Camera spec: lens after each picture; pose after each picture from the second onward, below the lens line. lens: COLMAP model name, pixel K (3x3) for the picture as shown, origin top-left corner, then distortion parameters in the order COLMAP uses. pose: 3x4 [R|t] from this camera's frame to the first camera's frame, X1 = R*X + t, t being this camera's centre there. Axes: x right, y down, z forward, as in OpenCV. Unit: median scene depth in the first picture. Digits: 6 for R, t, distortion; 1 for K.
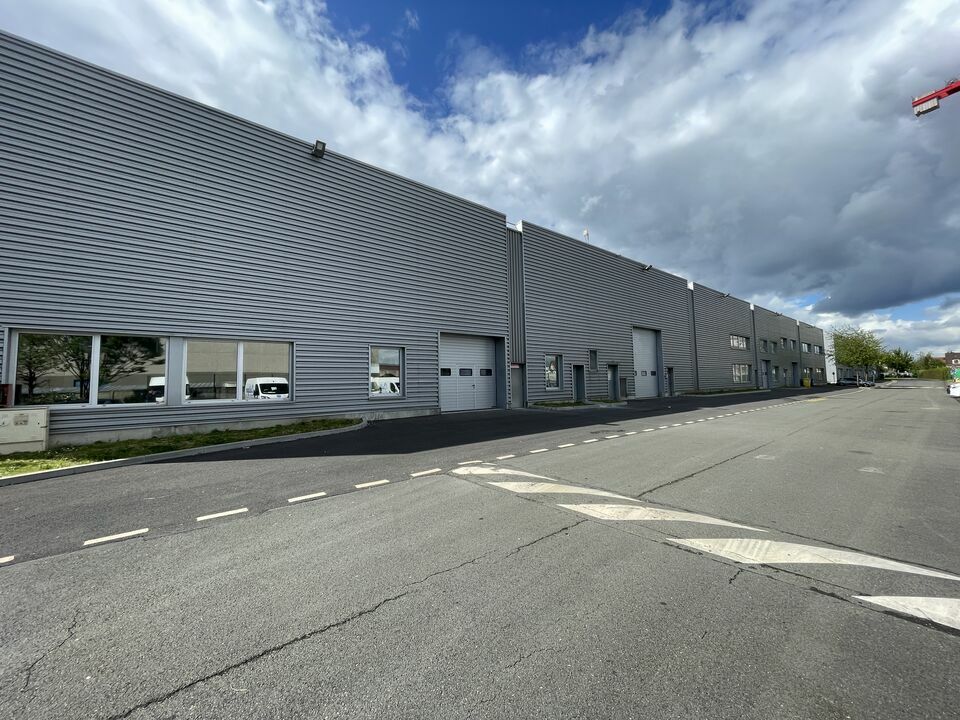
lens RADIAL K [[387.6, 0, 478.5], [0, 387.6, 350.5], [0, 0, 1]] dist [-0.000074, -0.000440]
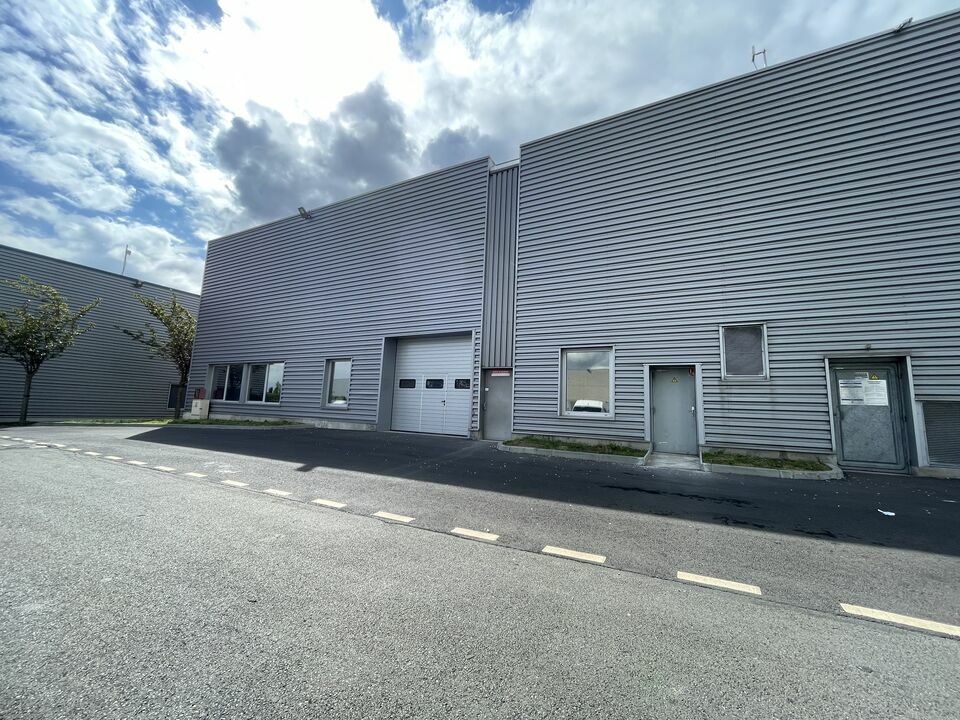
lens RADIAL K [[387.6, 0, 480.5], [0, 387.6, 356.8], [0, 0, 1]] dist [-0.000074, -0.000440]
pose [[0.376462, -0.088530, -0.922192, 0.515329], [0.037794, 0.996063, -0.080193, 0.048152], [0.925661, -0.004663, 0.378326, 0.554251]]
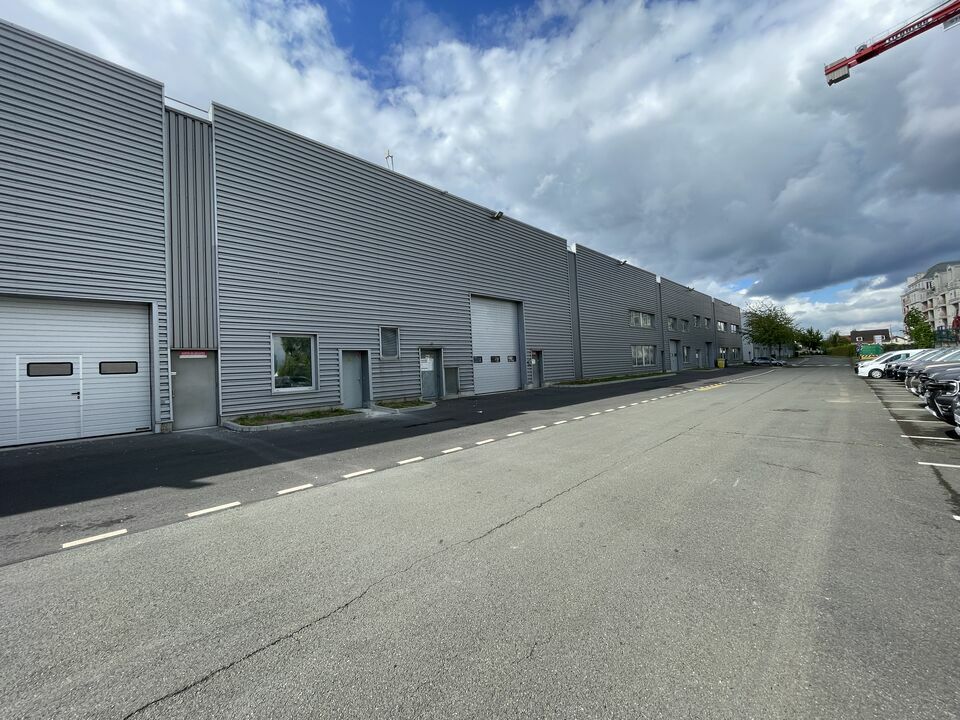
lens RADIAL K [[387.6, 0, 476.2], [0, 387.6, 362.1], [0, 0, 1]] dist [-0.000074, -0.000440]
pose [[0.994439, -0.021736, 0.103050, 0.346457], [0.014515, 0.997419, 0.070315, 0.012206], [-0.104313, -0.068428, 0.992188, 0.287832]]
